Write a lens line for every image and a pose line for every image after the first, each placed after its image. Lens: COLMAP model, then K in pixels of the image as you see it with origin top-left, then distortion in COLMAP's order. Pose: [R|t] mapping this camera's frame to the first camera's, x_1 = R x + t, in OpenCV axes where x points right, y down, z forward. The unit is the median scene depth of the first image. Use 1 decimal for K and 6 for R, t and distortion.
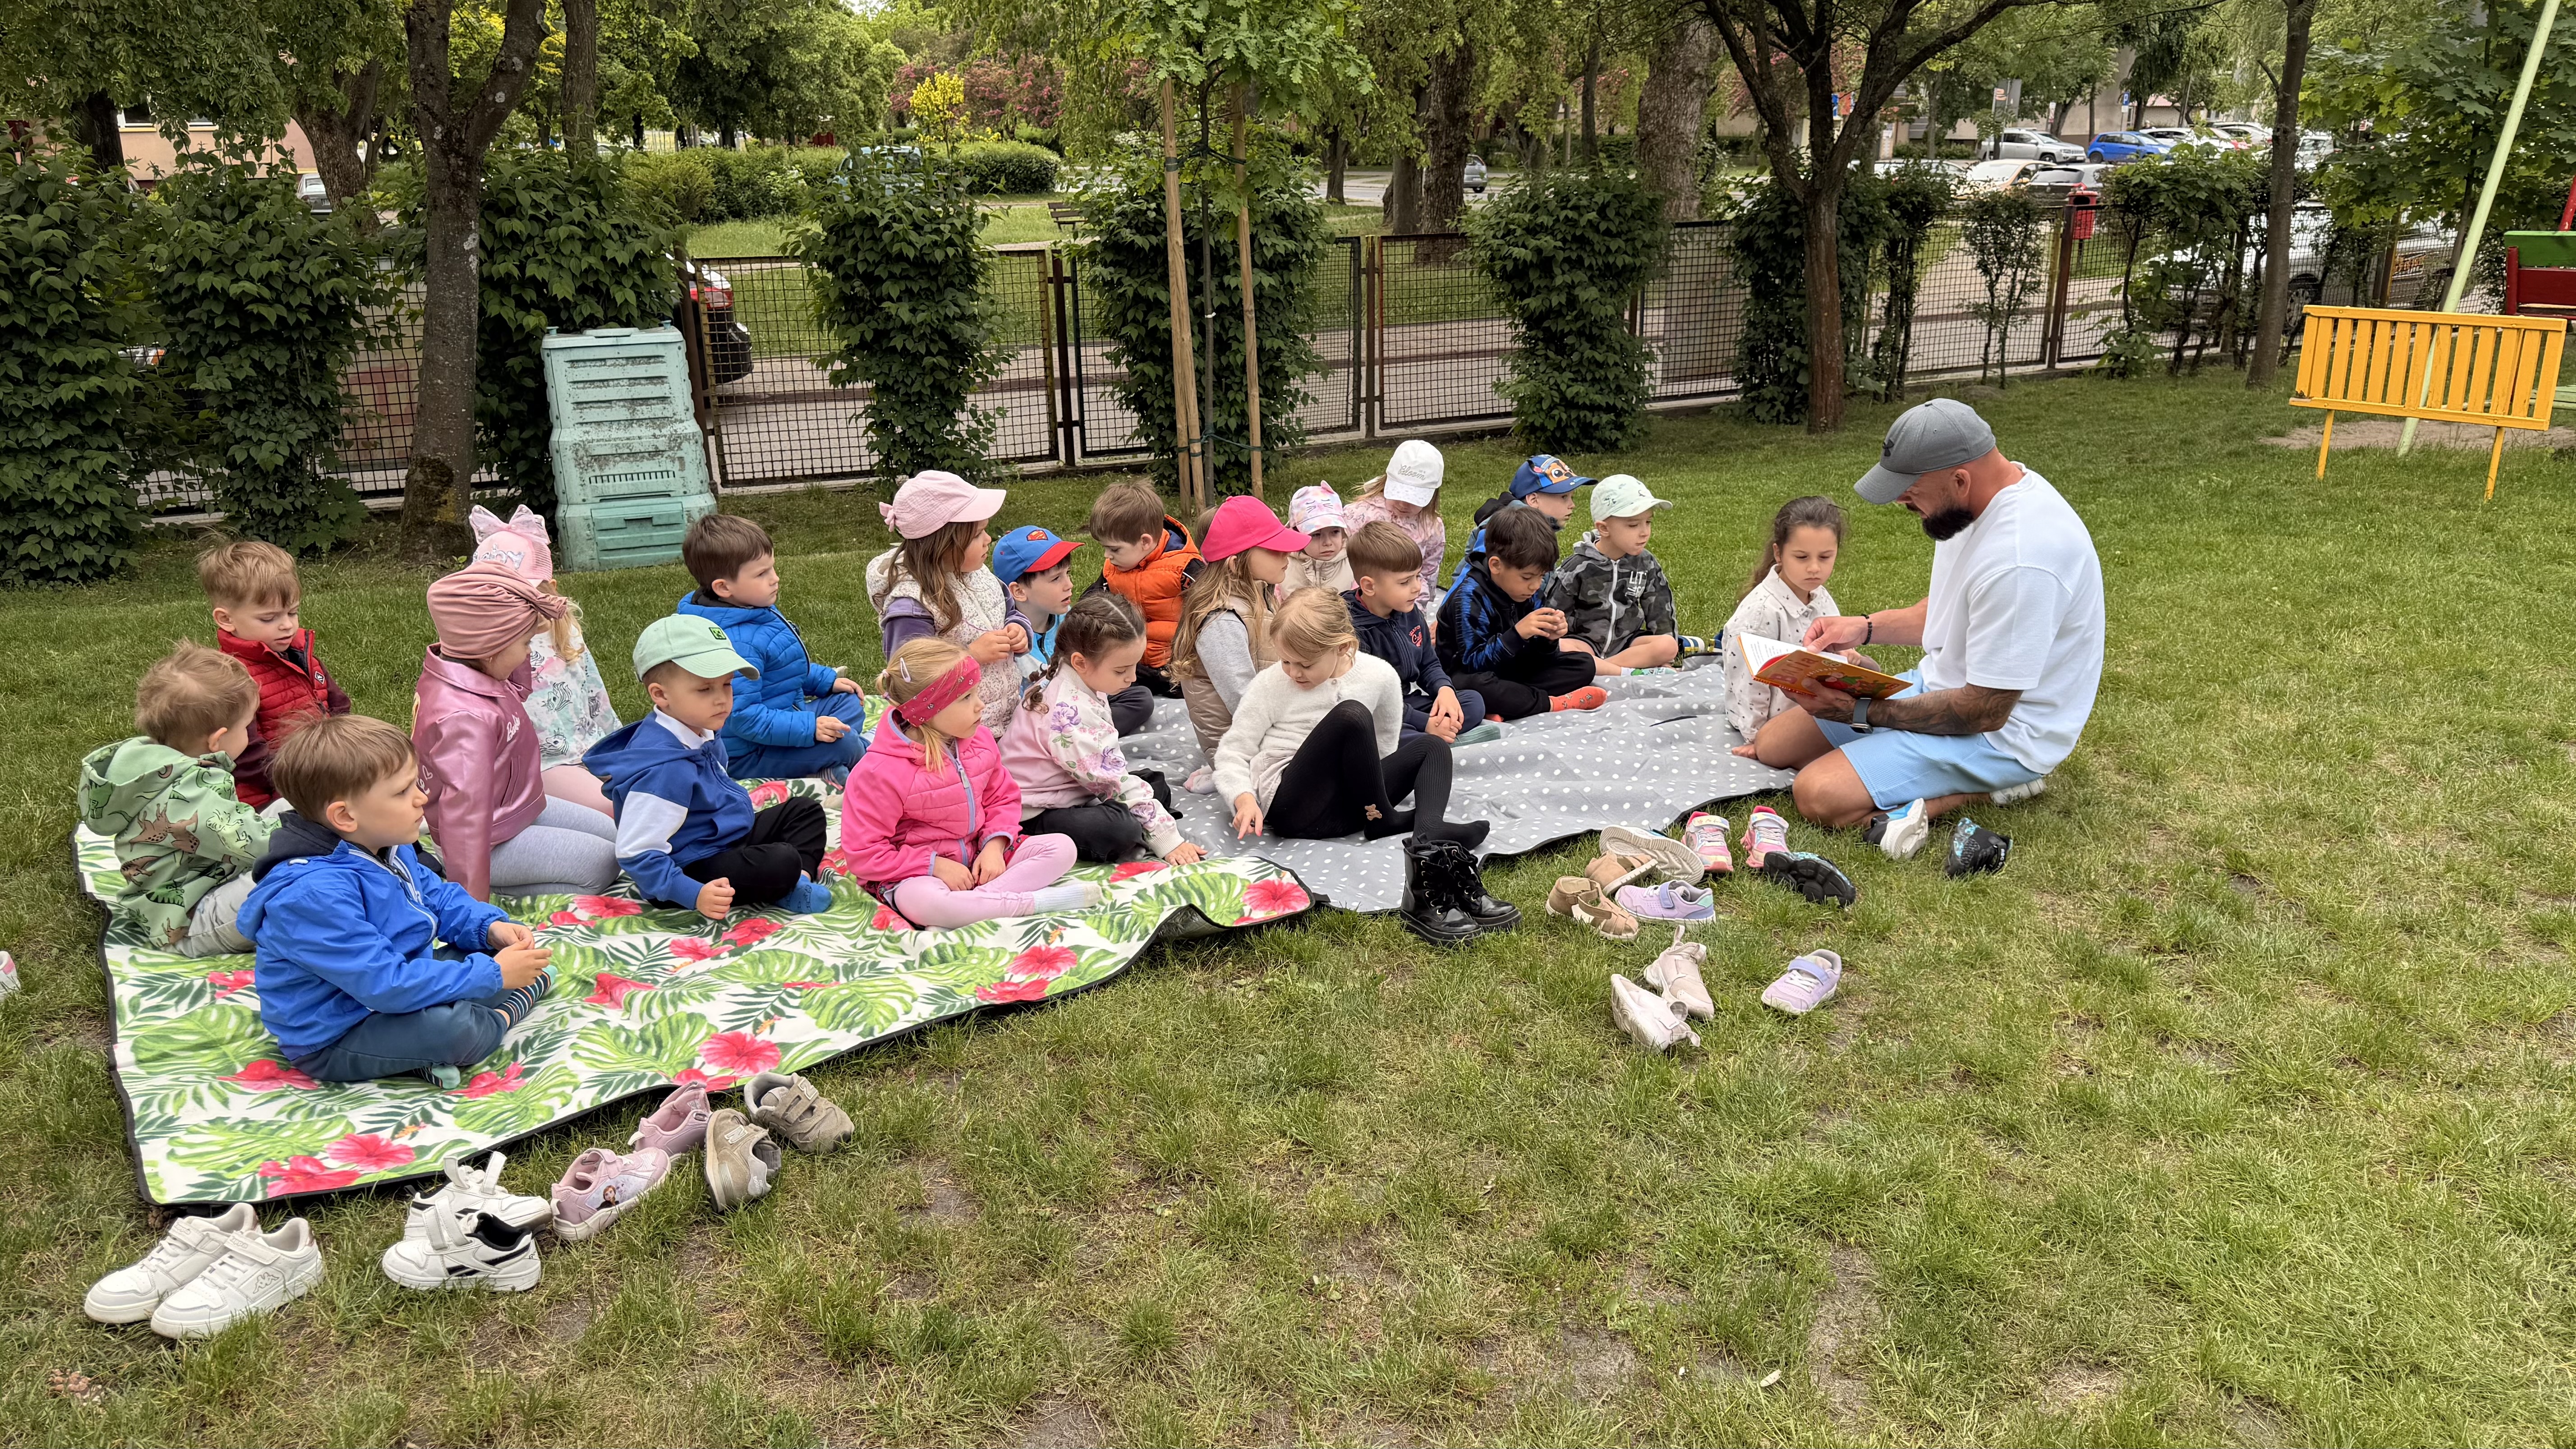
lens RADIAL K [[1711.9, 0, 1288.0], [0, 1711.9, 724.5], [0, 0, 1]] dist [-0.054135, -0.006069]
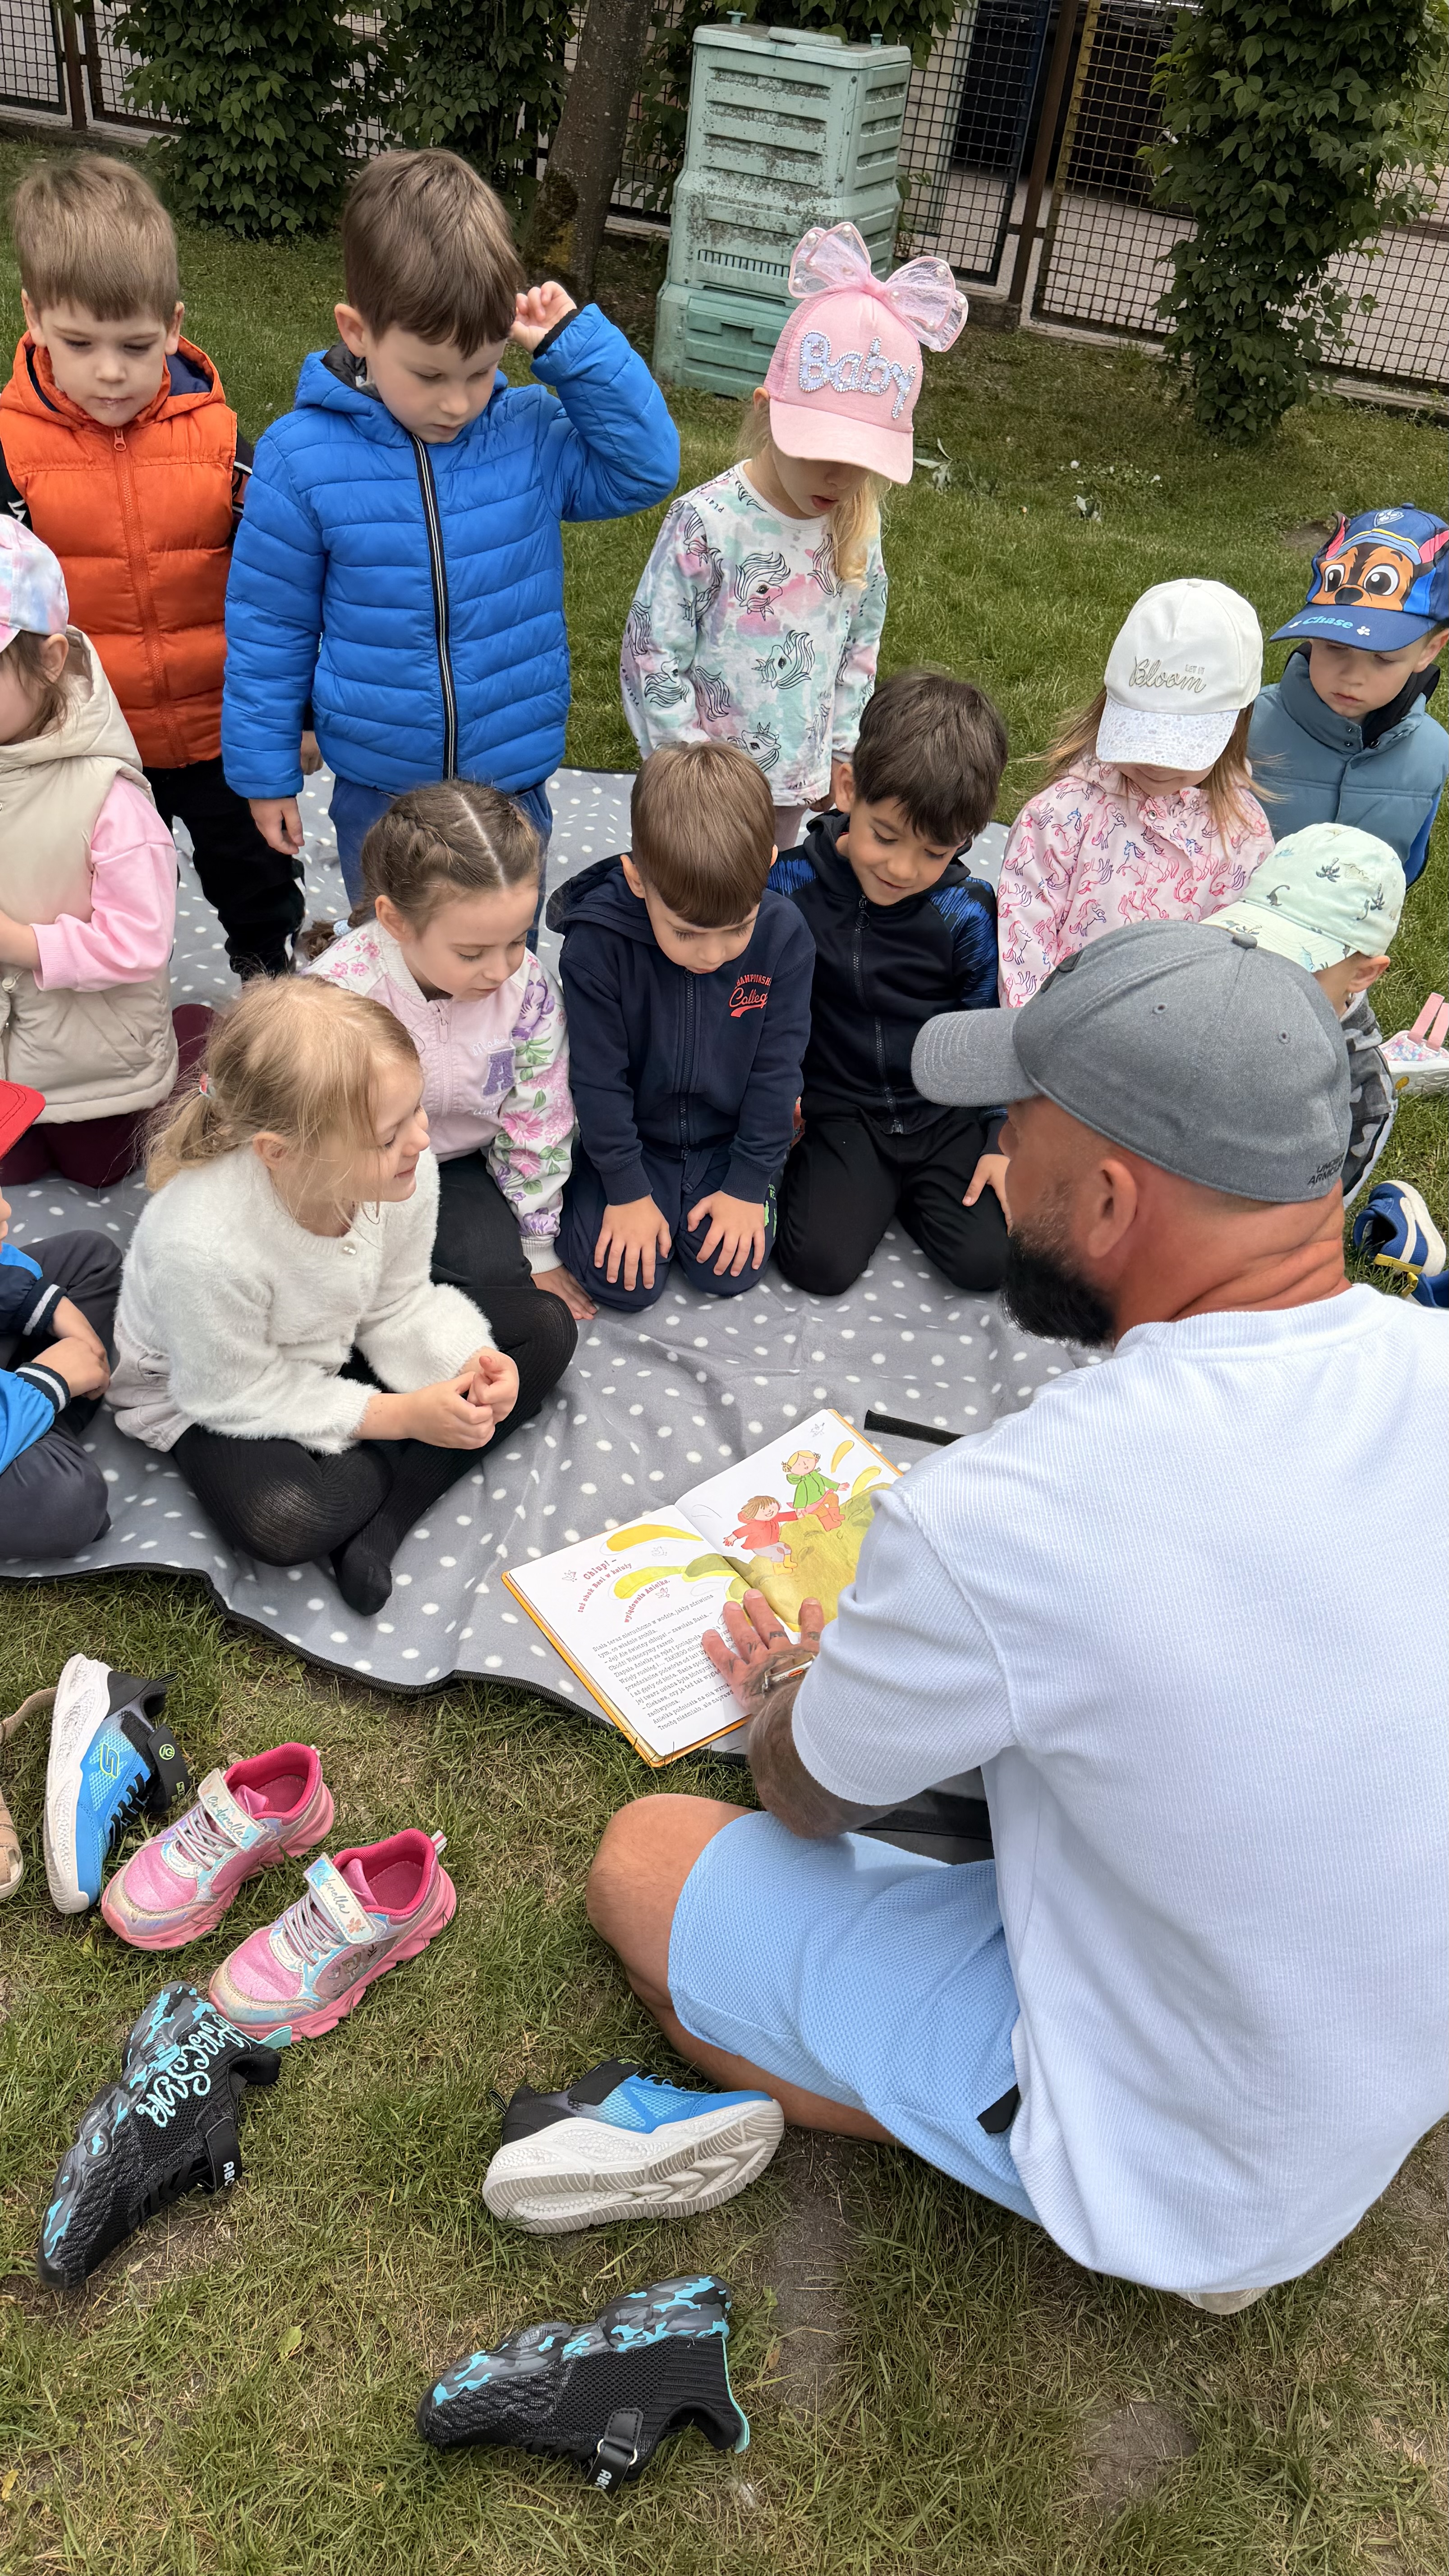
lens RADIAL K [[1642.8, 0, 724.5], [0, 1642.8, 1288.0], [0, 0, 1]] dist [0.003738, -0.026965]
pose [[0.691410, 0.543111, -0.476427, 0.203064], [-0.311554, 0.819124, 0.481633, -0.120785], [0.651833, -0.184574, 0.735559, 0.371775]]
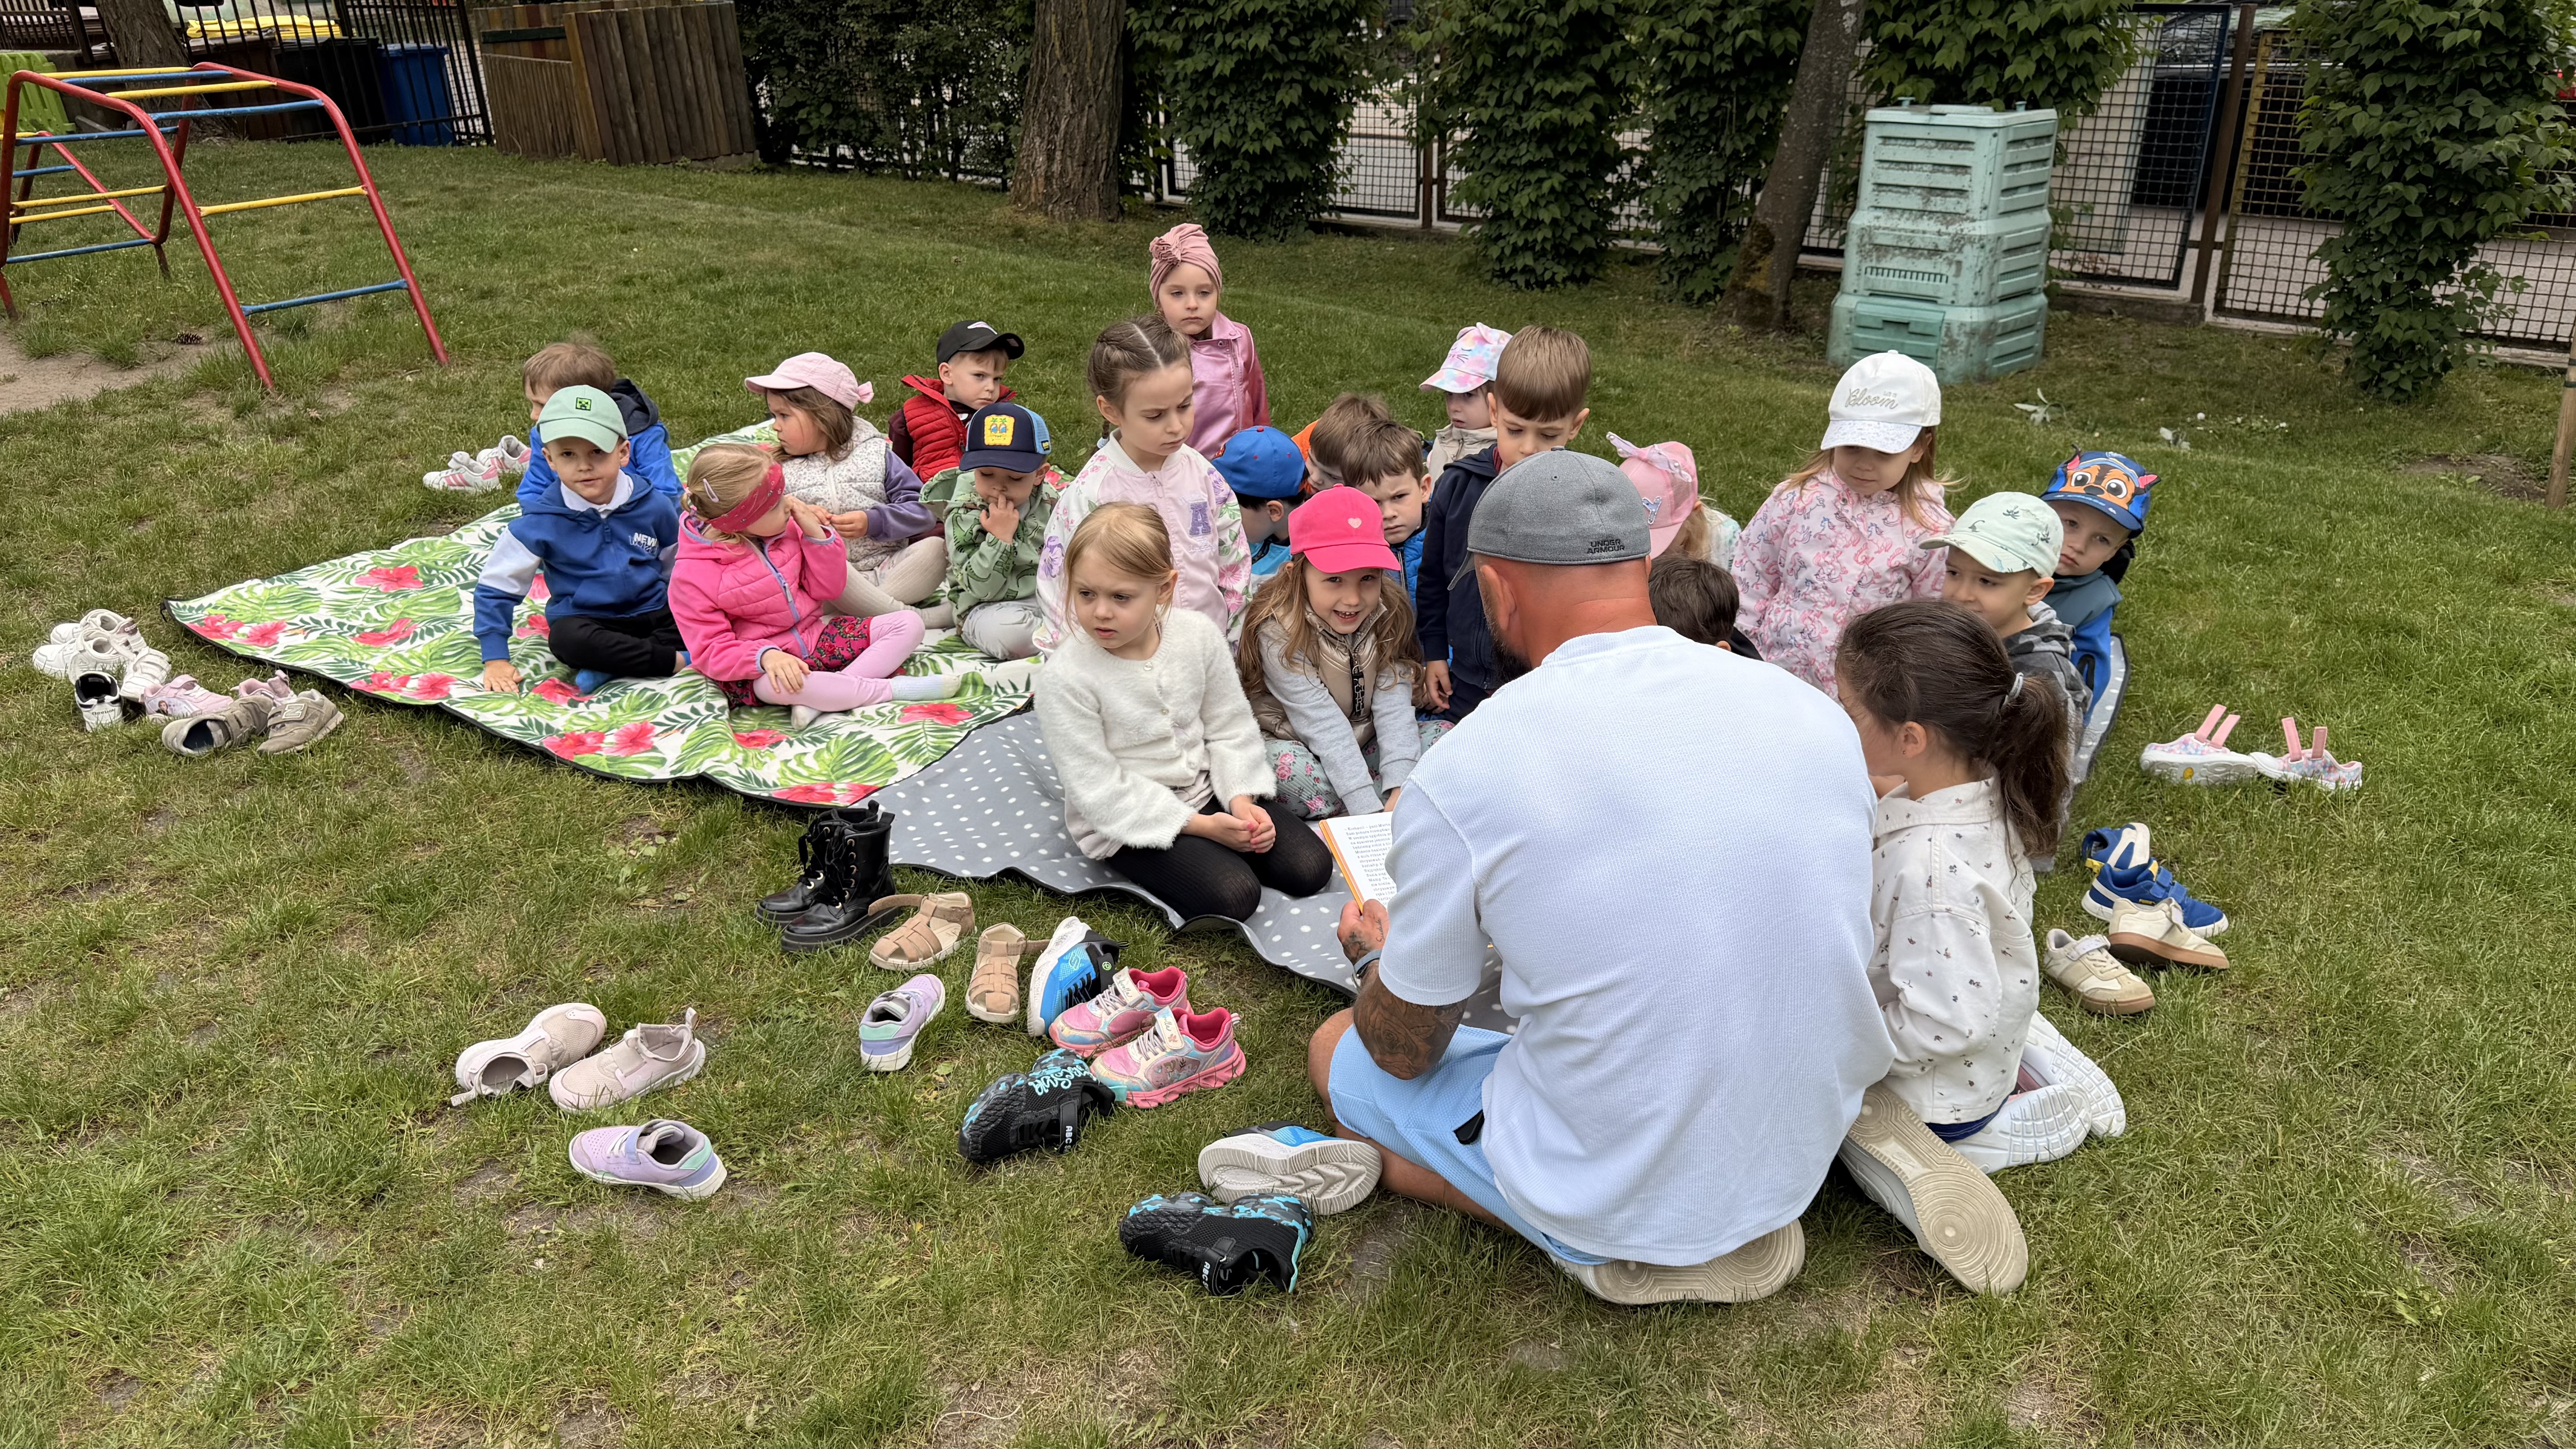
lens RADIAL K [[1711.9, 0, 1288.0], [0, 1711.9, 724.5], [0, 0, 1]] dist [-0.054135, -0.006069]
pose [[0.356361, 0.375362, -0.855634, 0.356323], [-0.247356, 0.920983, 0.301009, -0.115400], [0.901012, 0.104378, 0.421050, 0.350463]]
